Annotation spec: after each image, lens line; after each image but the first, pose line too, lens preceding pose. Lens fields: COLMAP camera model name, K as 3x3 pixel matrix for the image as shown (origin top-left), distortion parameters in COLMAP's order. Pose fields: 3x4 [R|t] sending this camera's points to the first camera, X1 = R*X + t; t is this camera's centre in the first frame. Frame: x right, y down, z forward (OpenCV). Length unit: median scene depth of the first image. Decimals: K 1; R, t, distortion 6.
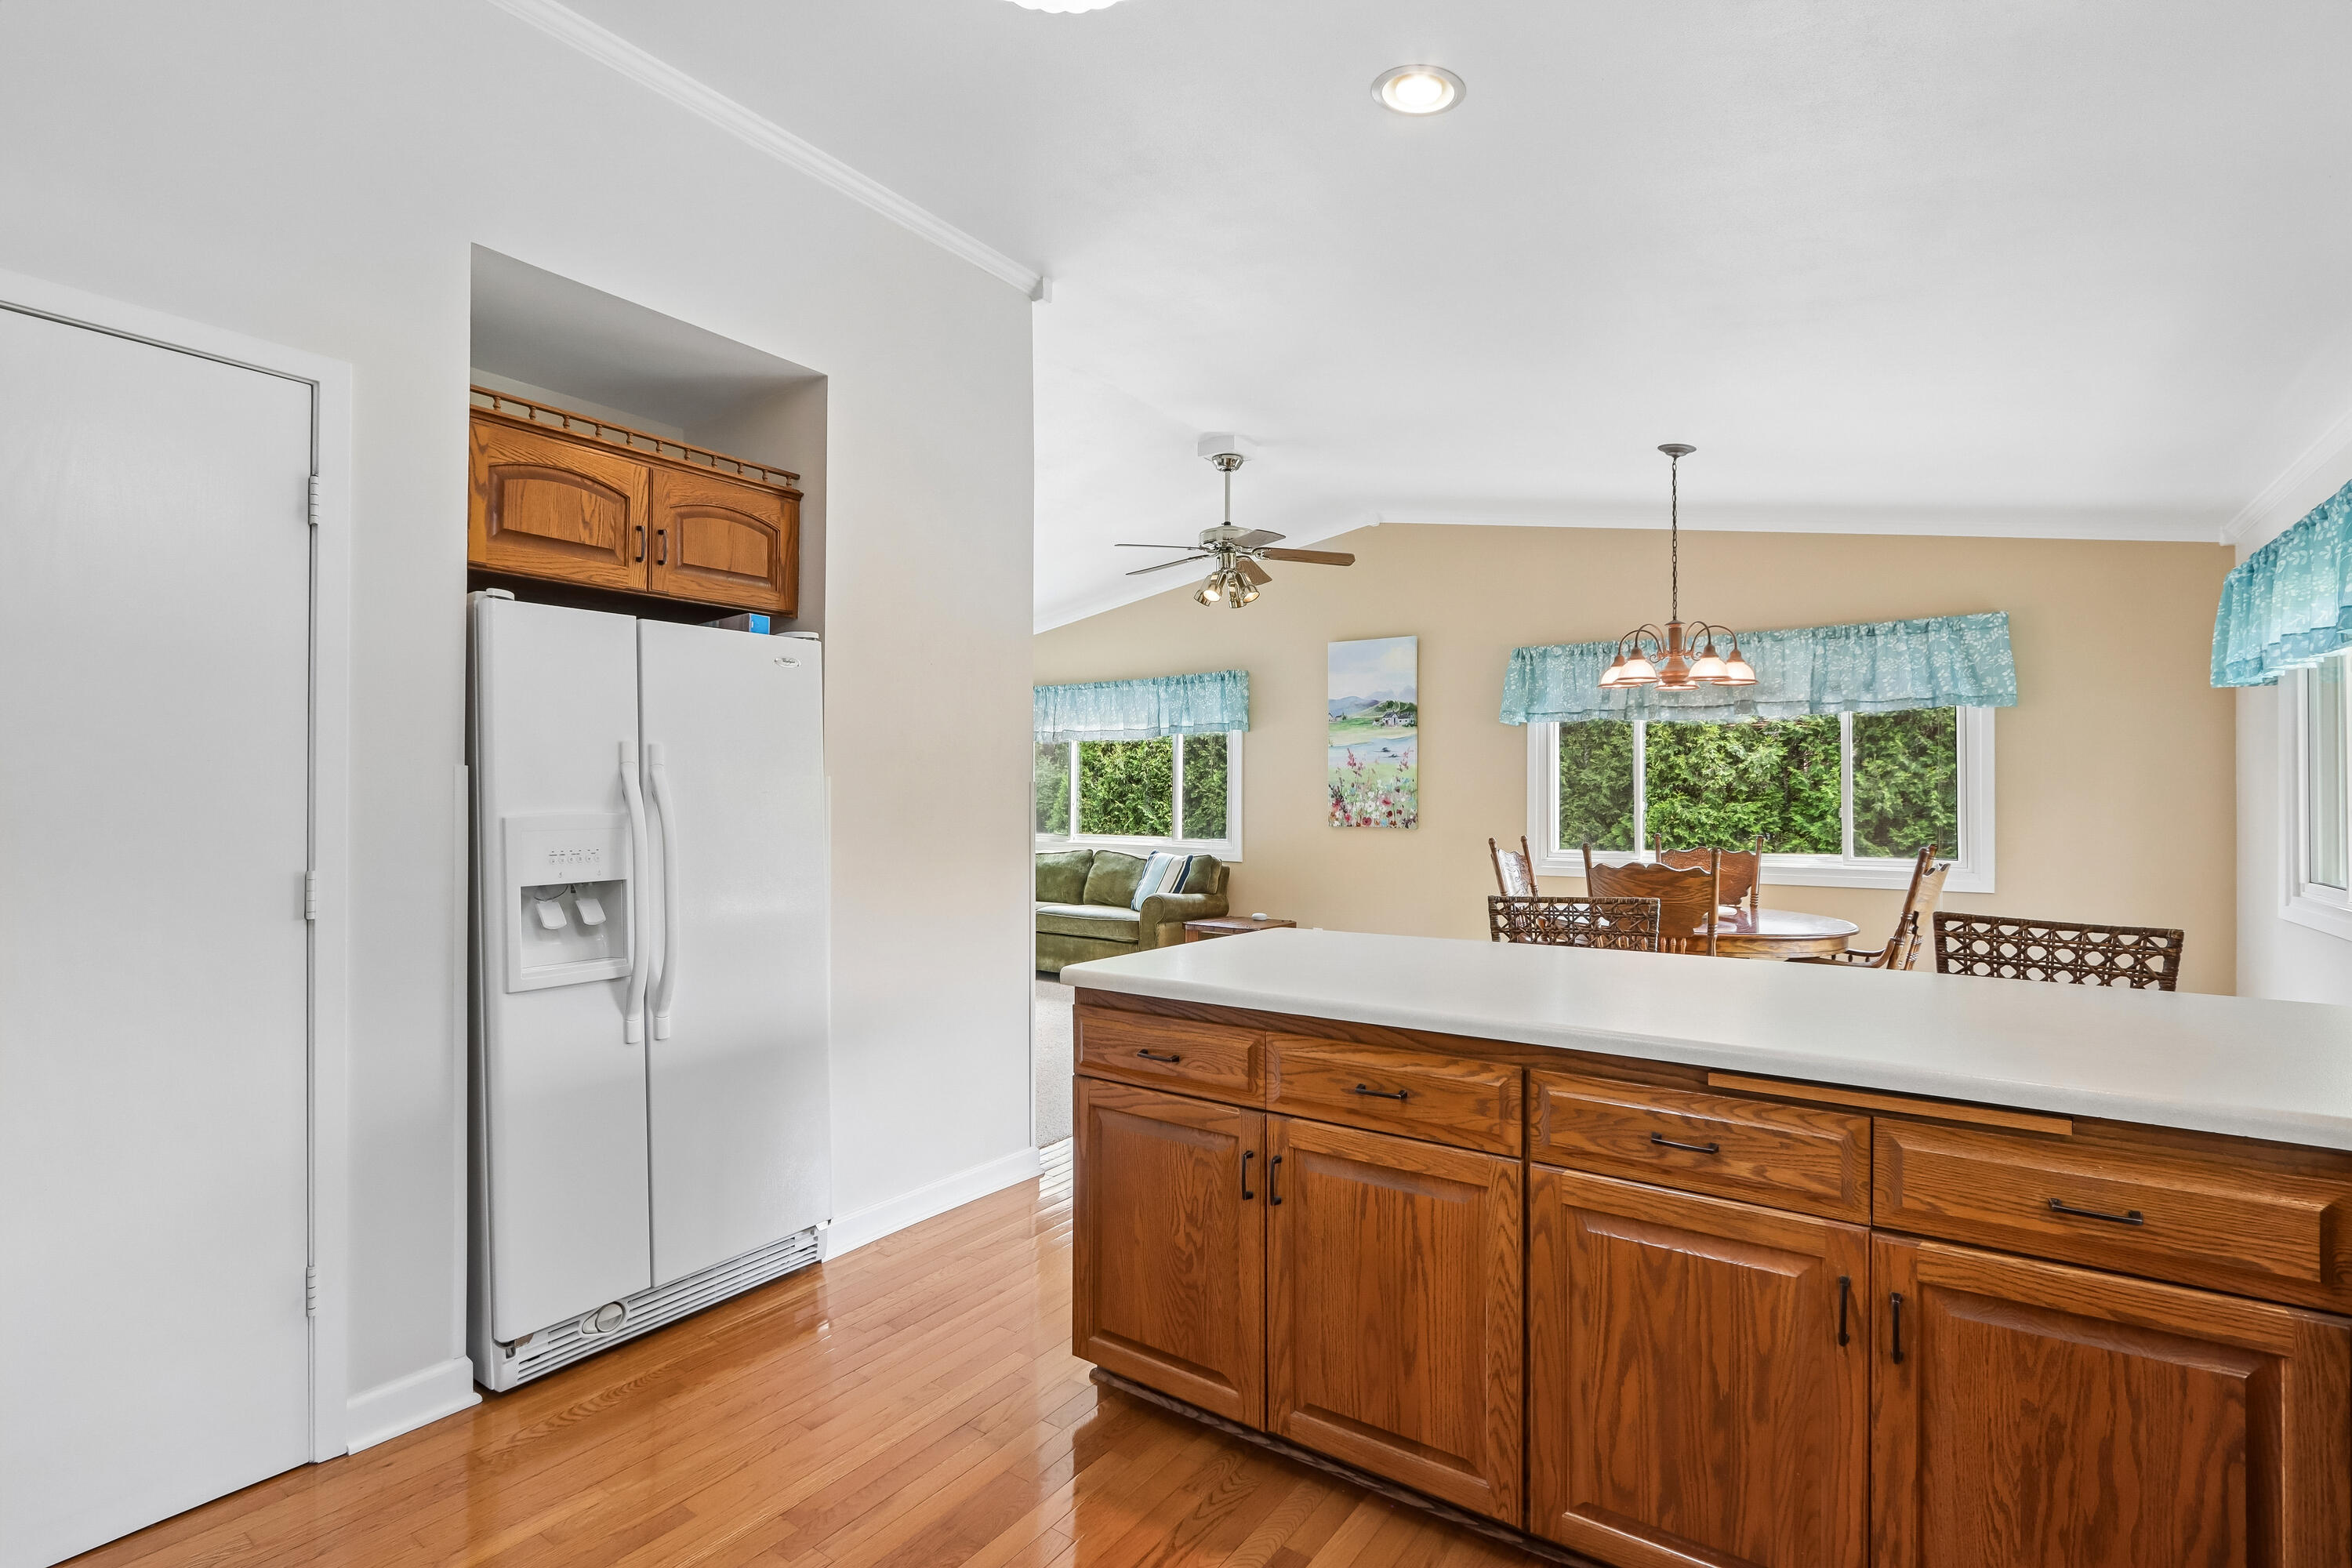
lens RADIAL K [[1100.7, 0, 1170.5], [0, 1100.7, 792.5], [0, 0, 1]] dist [-0.006504, 0.001230]
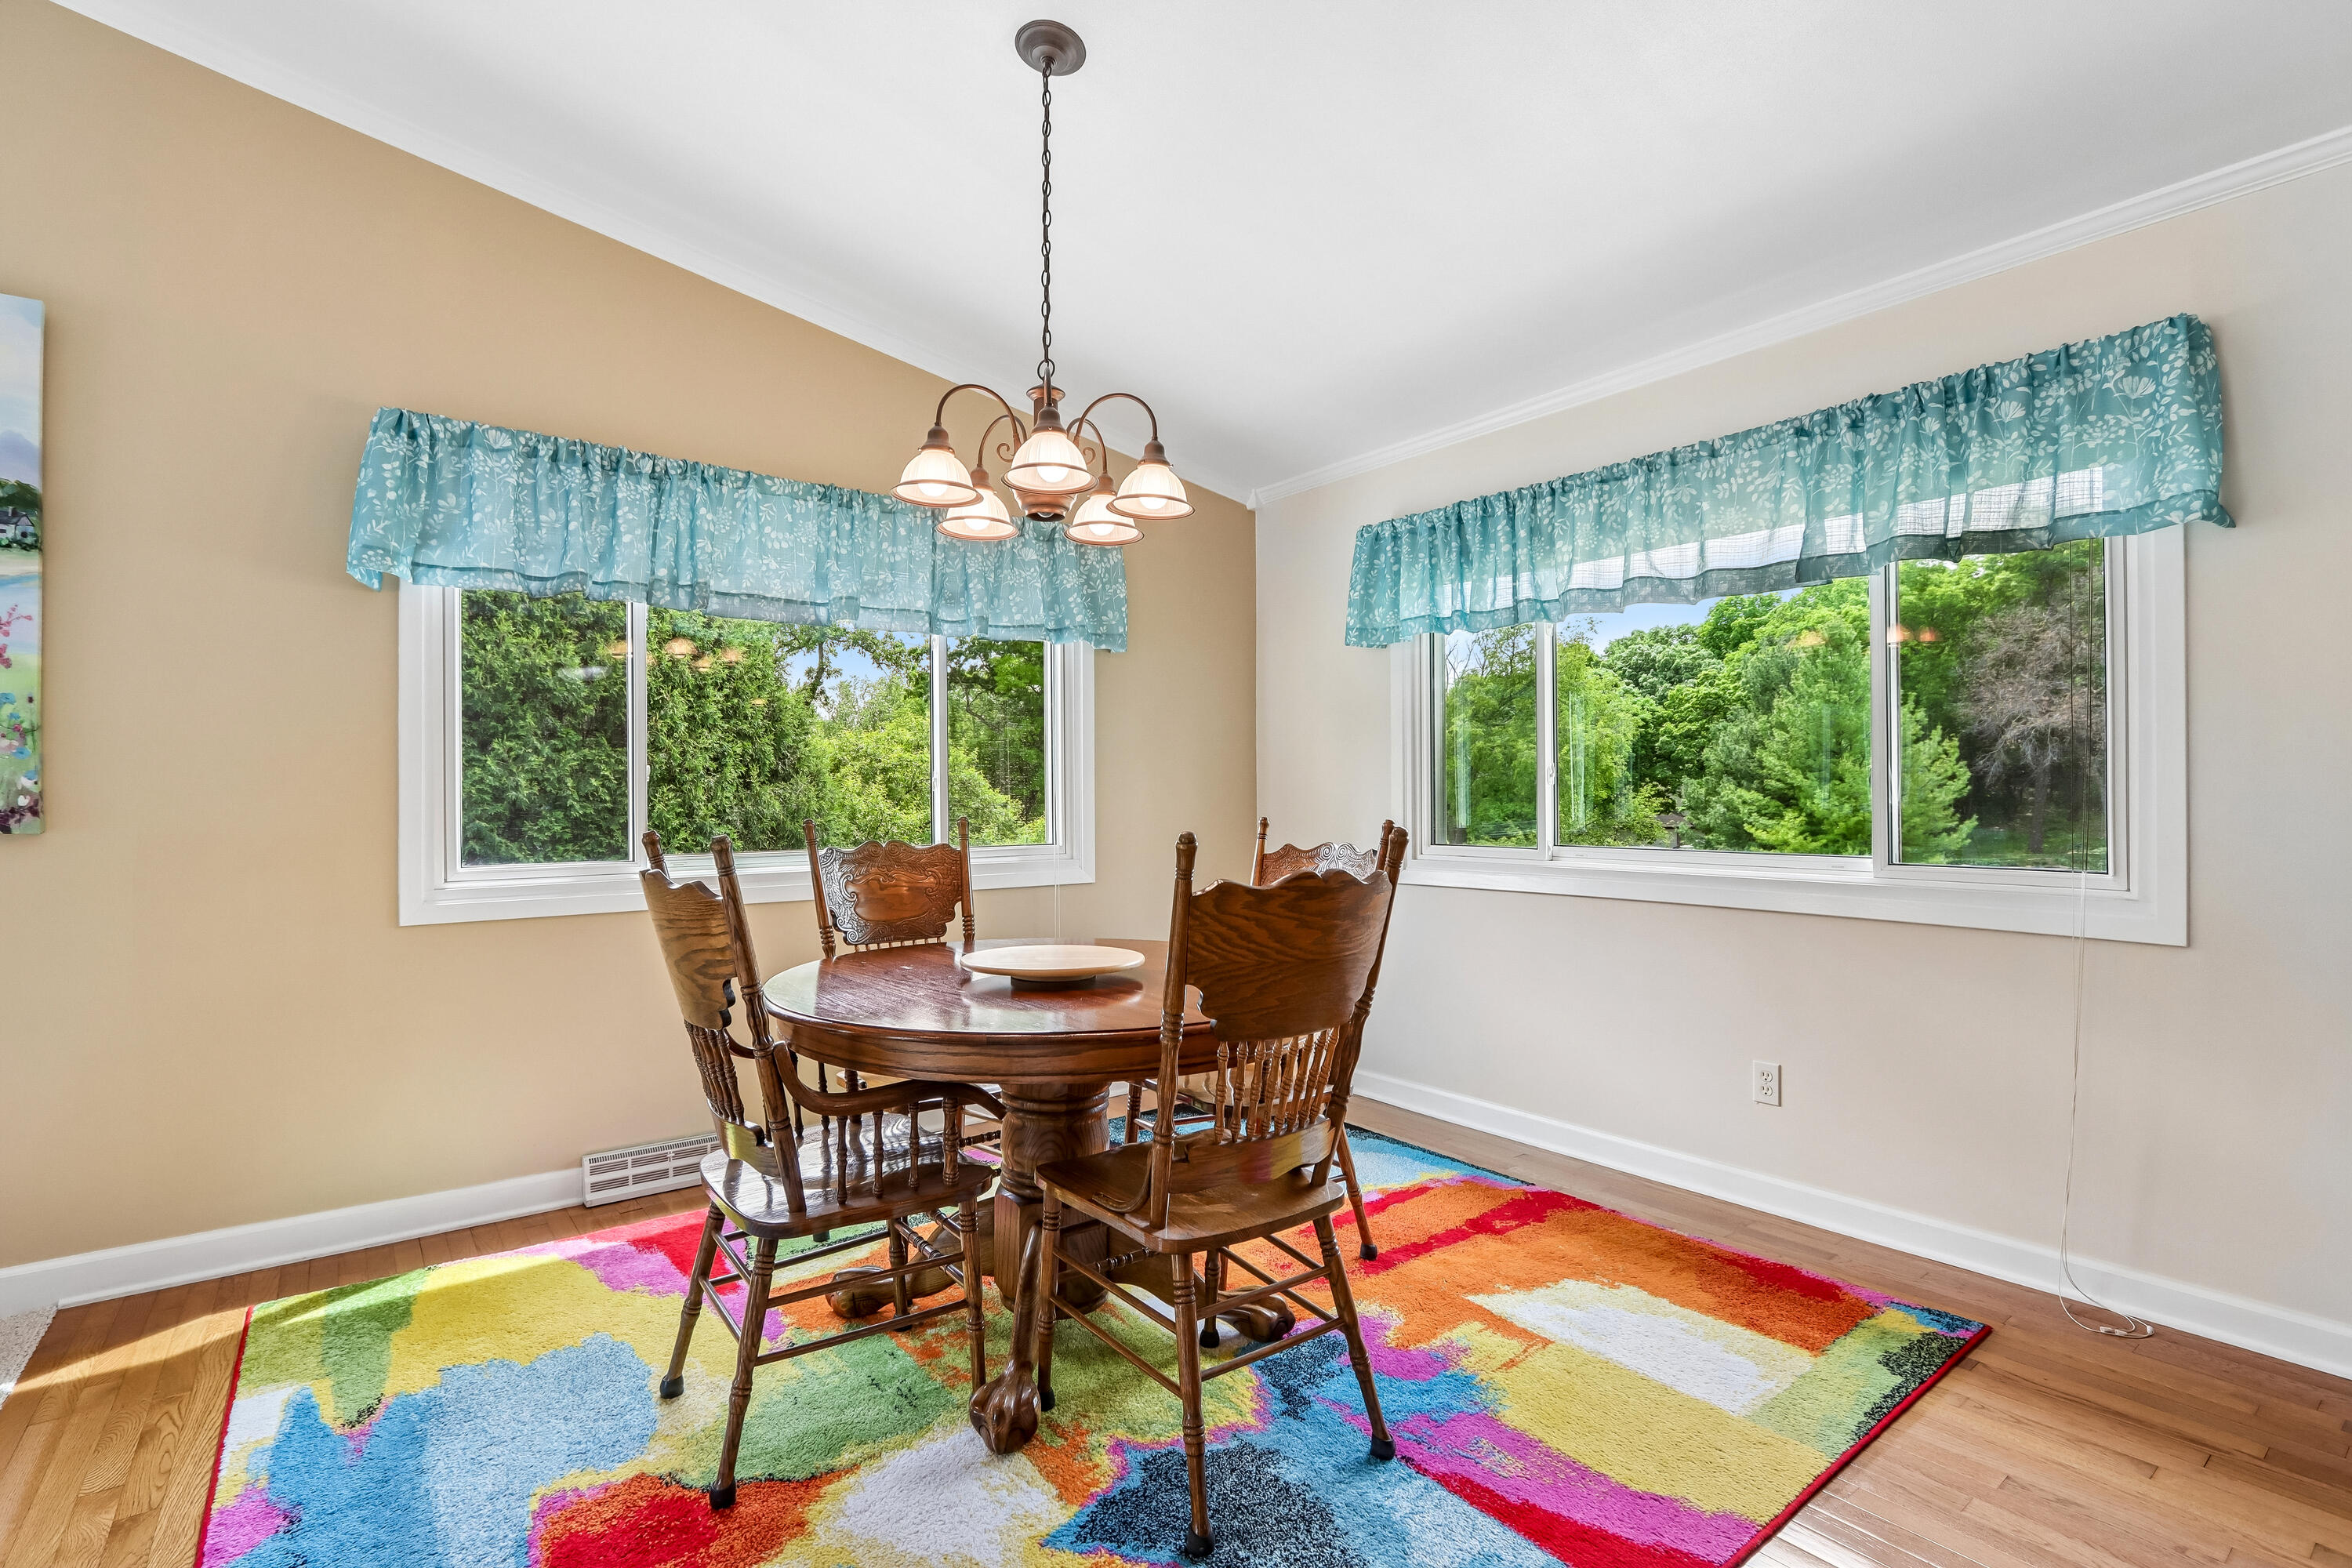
lens RADIAL K [[1100.7, 0, 1160.8], [0, 1100.7, 794.5], [0, 0, 1]] dist [-0.006504, 0.001230]
pose [[0.320596, -0.004118, 0.947207, -0.000950], [0.001139, 0.999992, 0.003962, 0.018809], [-0.947215, -0.000191, 0.320598, 0.526262]]
